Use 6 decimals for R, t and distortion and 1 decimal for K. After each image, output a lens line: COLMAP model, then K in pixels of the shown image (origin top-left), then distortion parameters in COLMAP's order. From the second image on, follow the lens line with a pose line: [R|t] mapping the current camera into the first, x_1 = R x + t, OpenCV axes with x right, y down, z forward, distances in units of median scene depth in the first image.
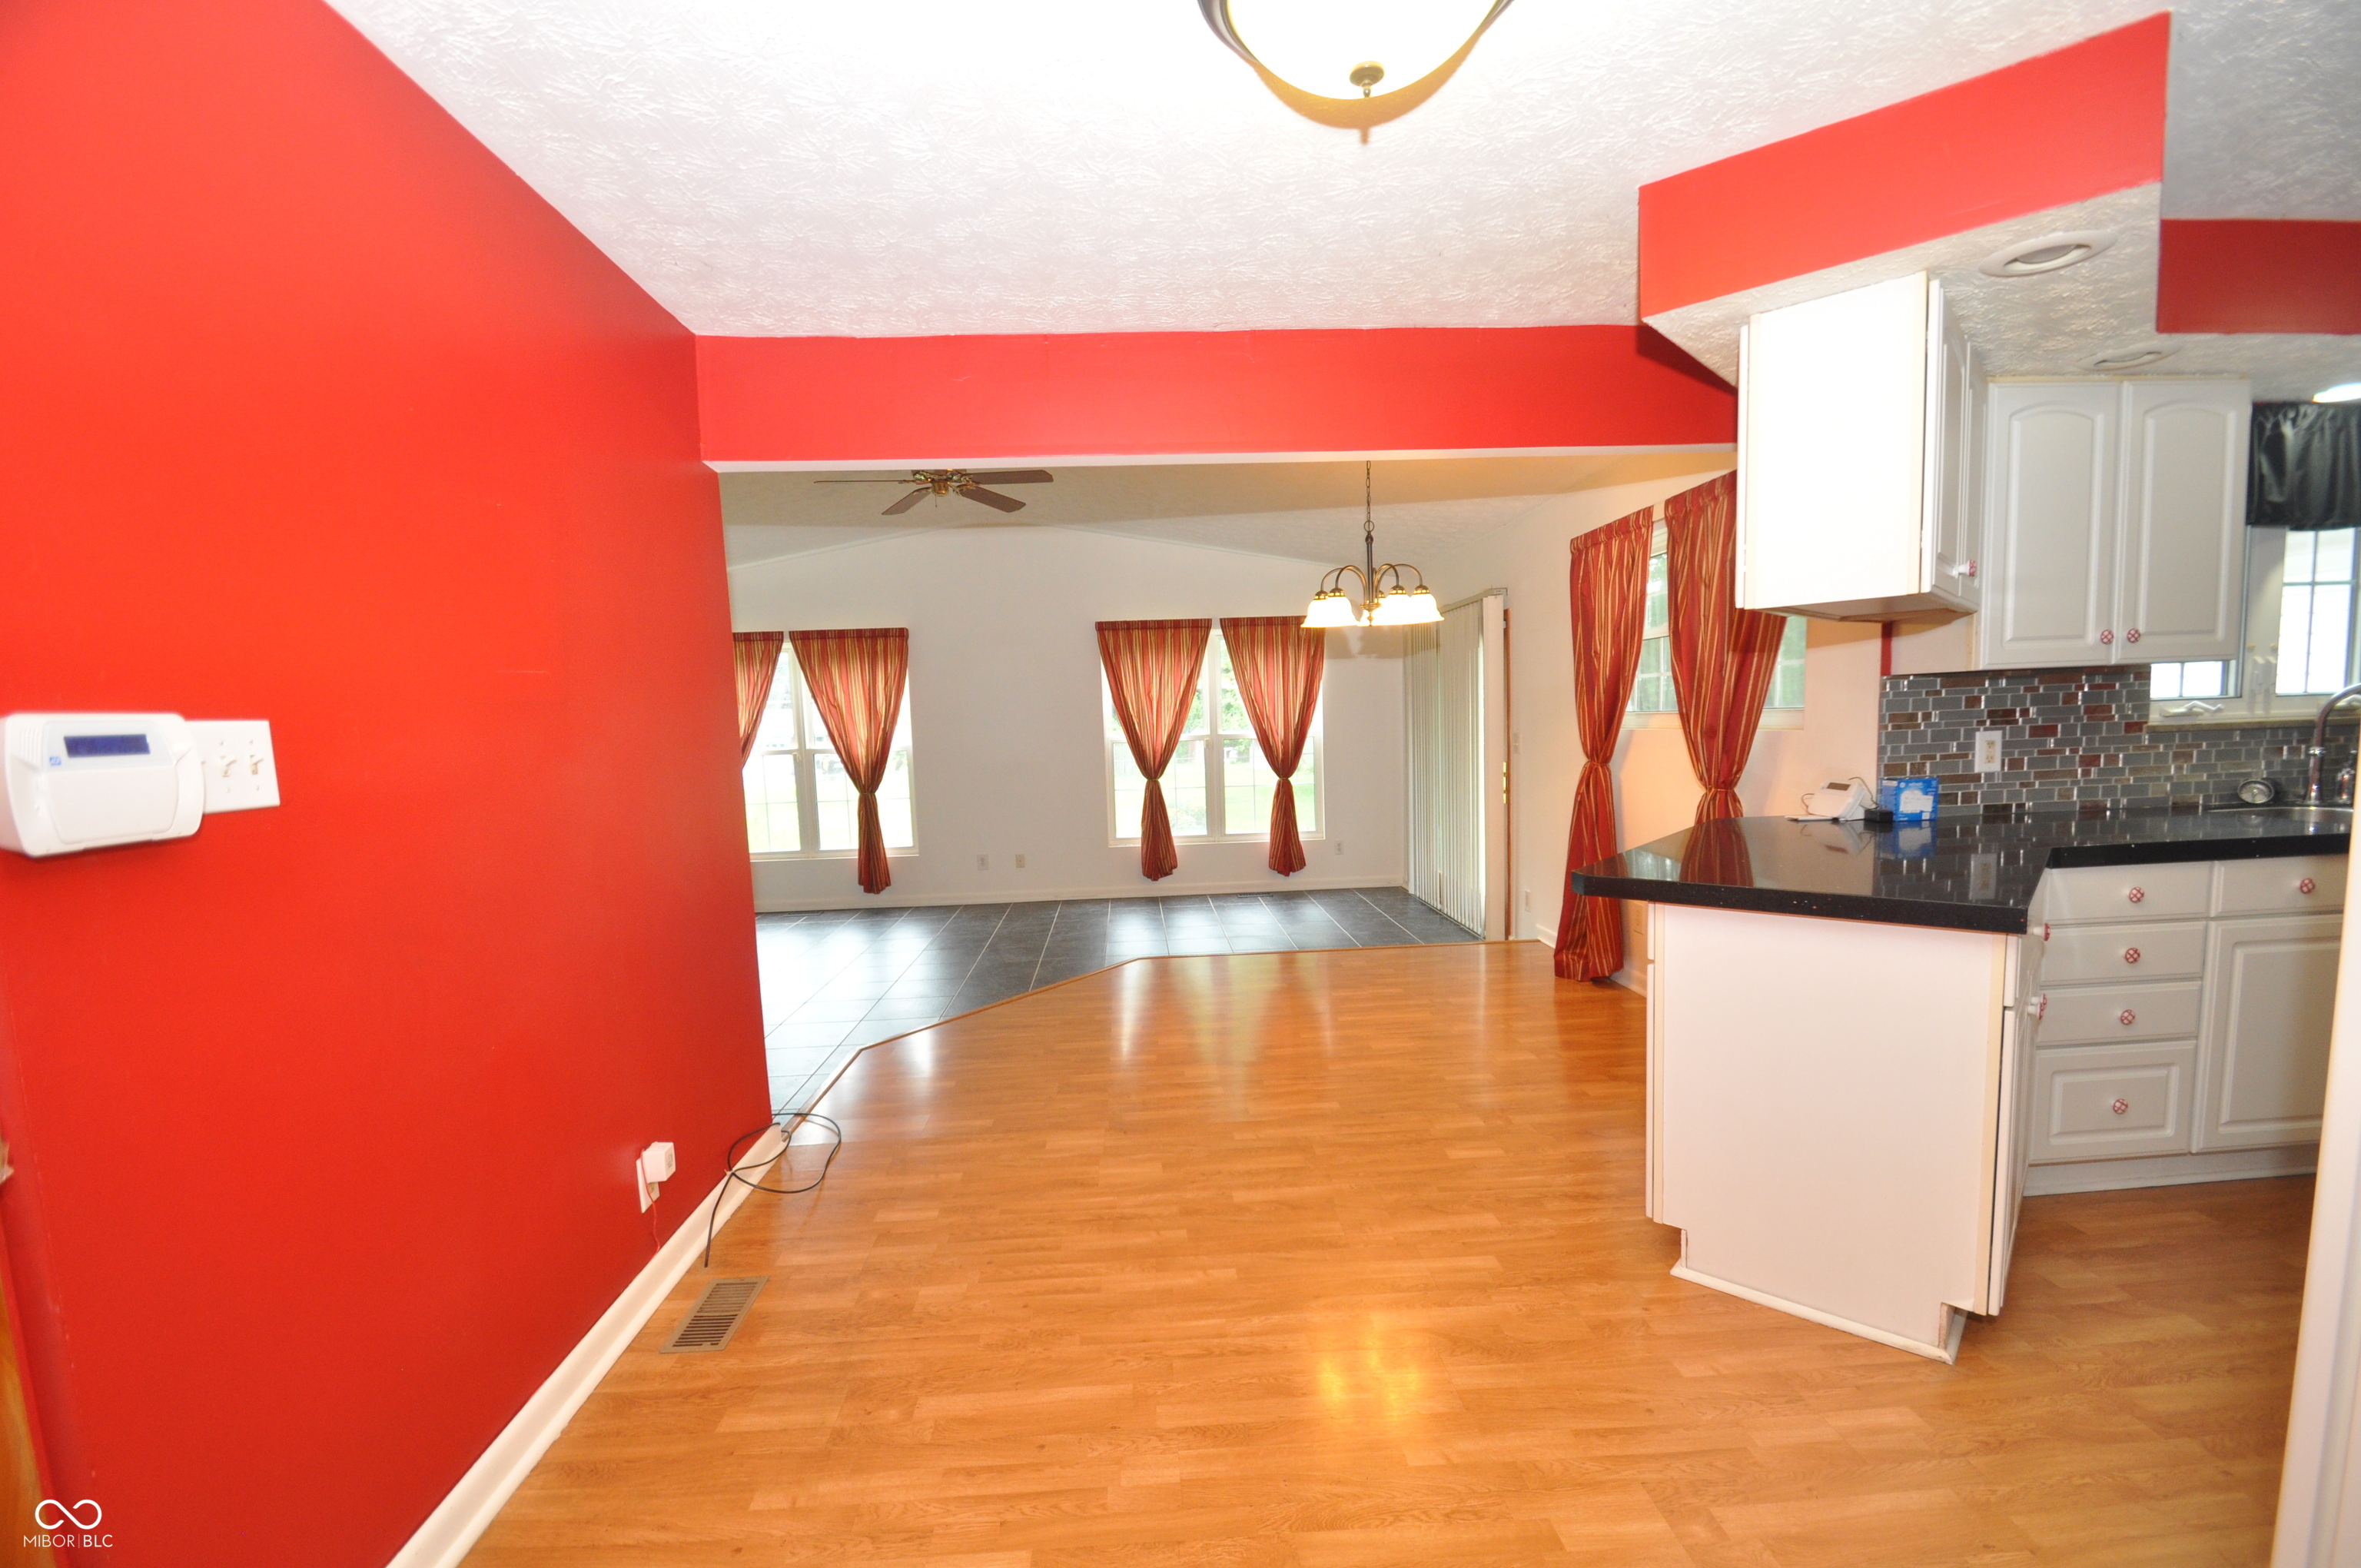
lens RADIAL K [[1032.6, 0, 1179.2], [0, 1032.6, 821.3], [0, 0, 1]] dist [0.013121, -0.016241]
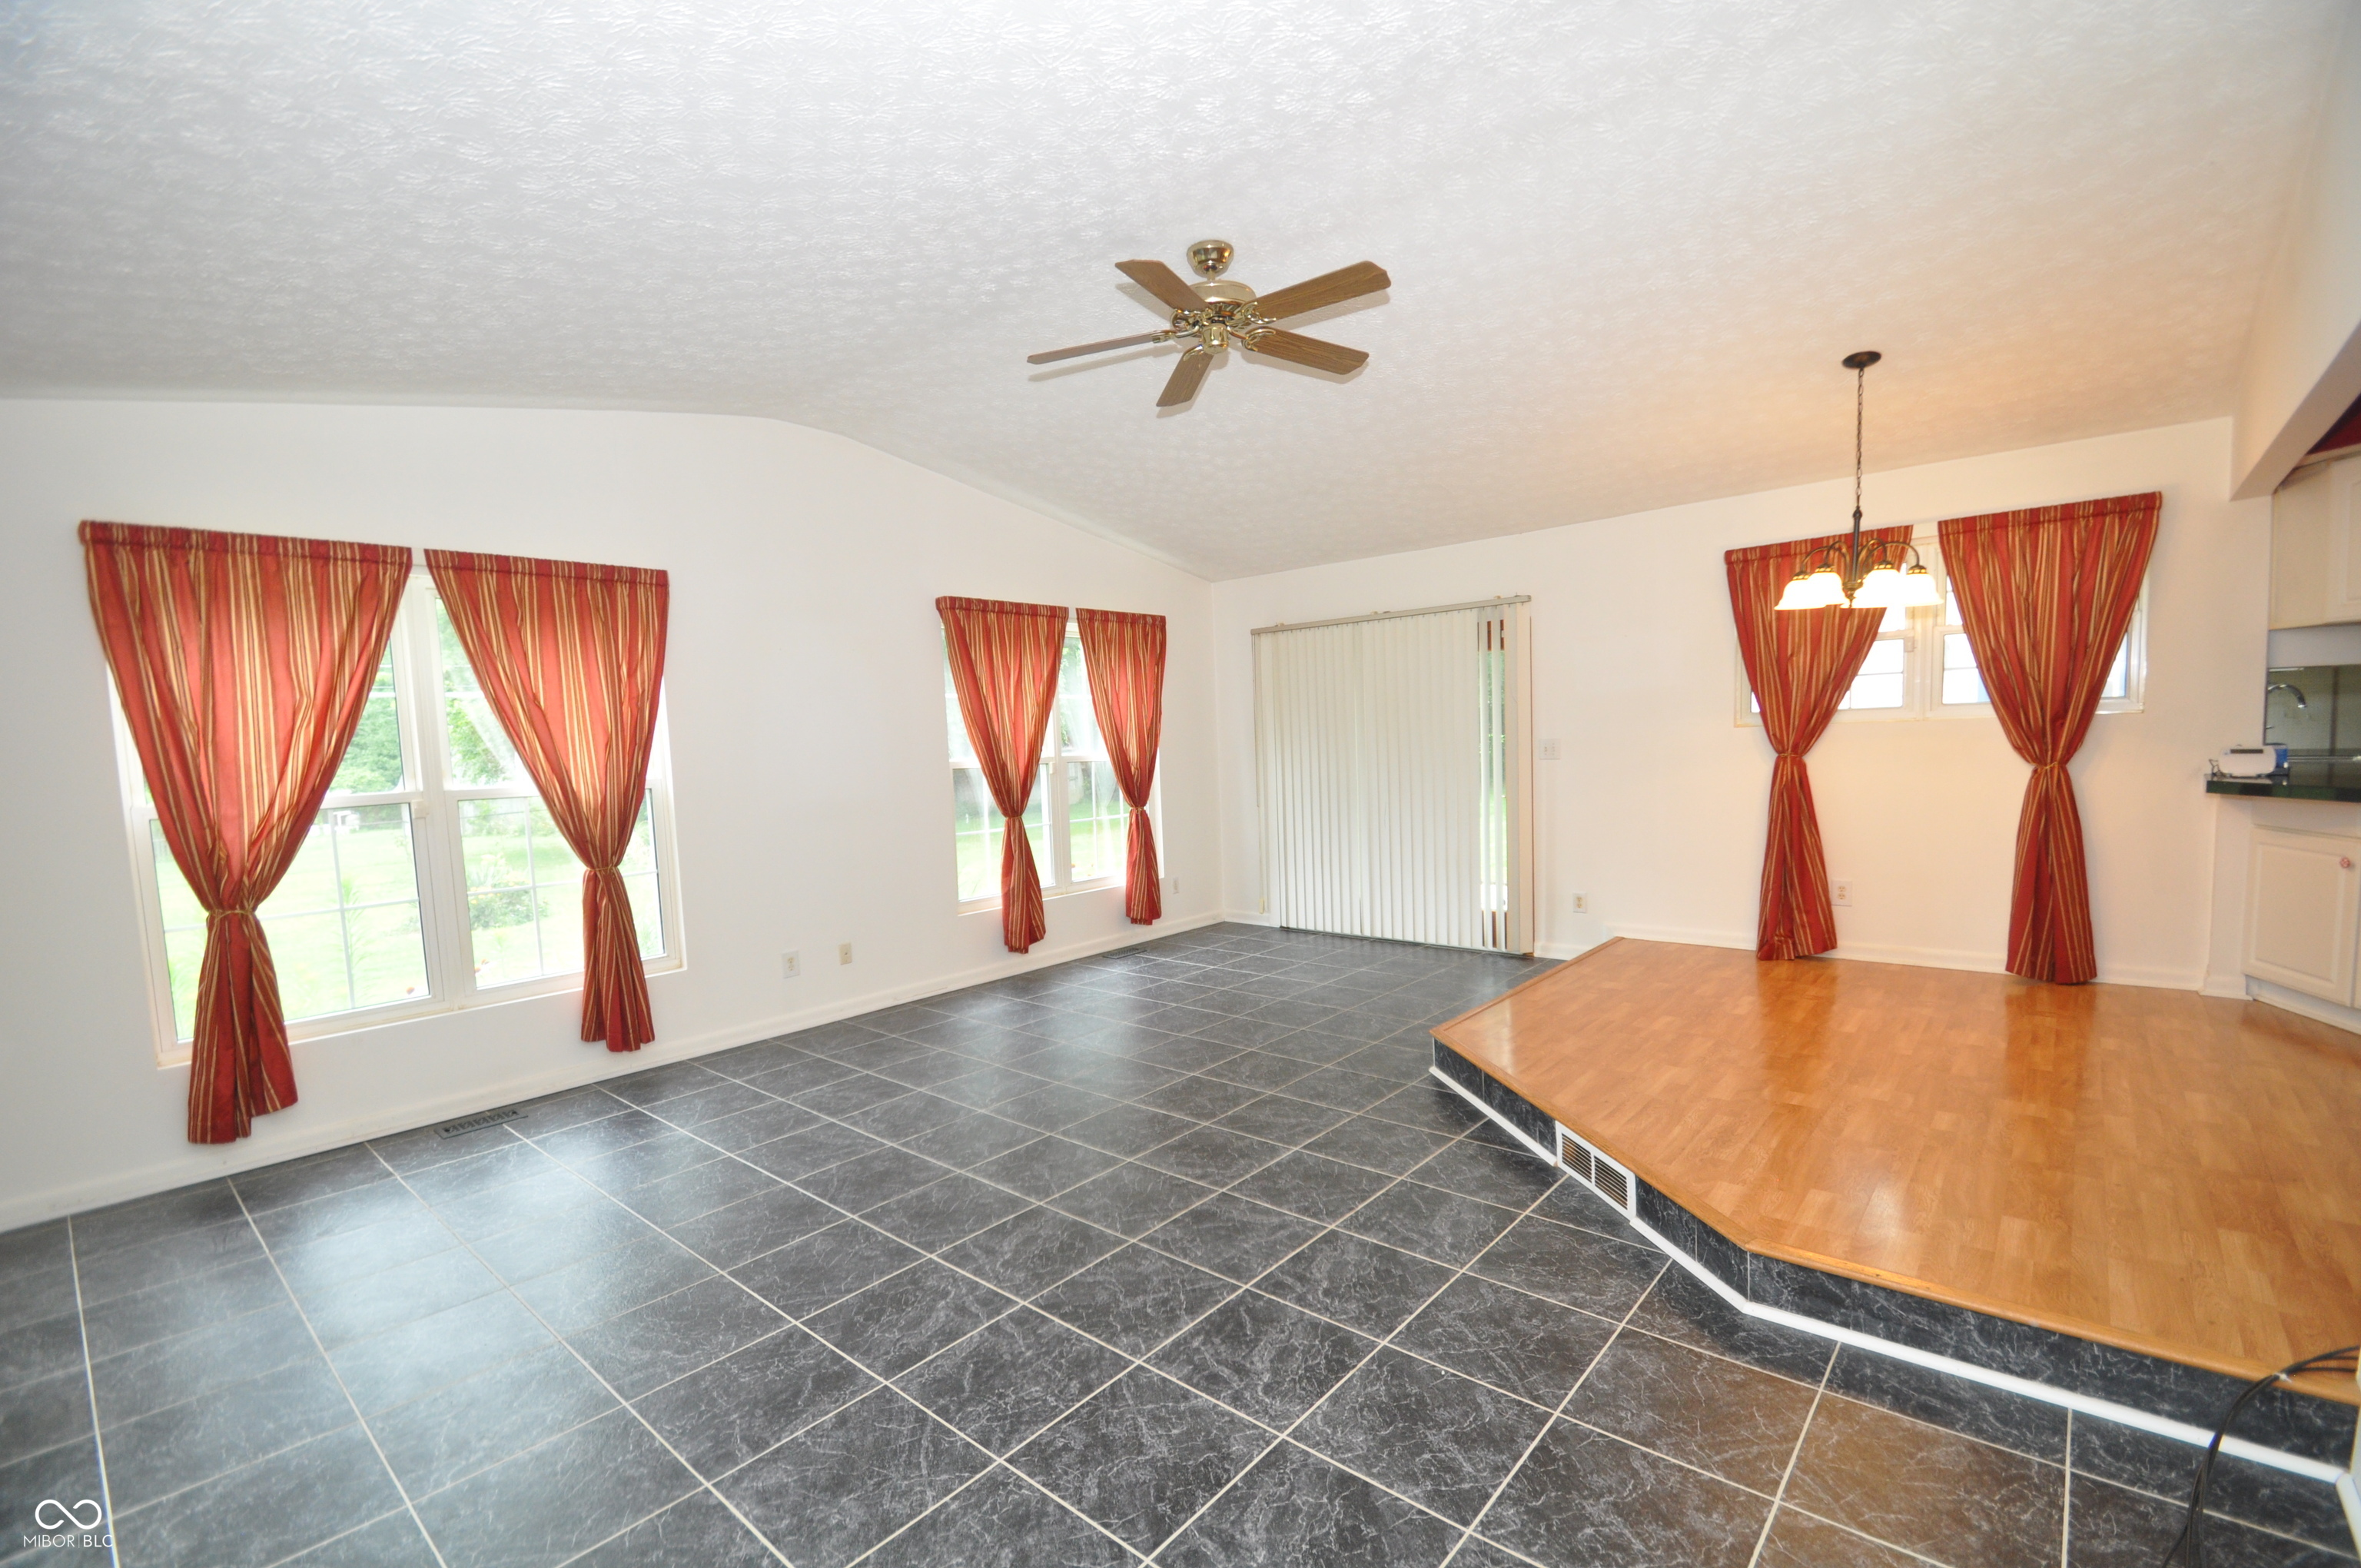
lens RADIAL K [[1027.7, 0, 1178.3], [0, 1027.7, 821.8], [0, 0, 1]] dist [0.013102, -0.016051]
pose [[0.696408, -0.053162, 0.715675, -0.966535], [0.087830, 0.996069, -0.011475, -0.037542], [-0.712252, 0.070849, 0.698339, 0.827215]]
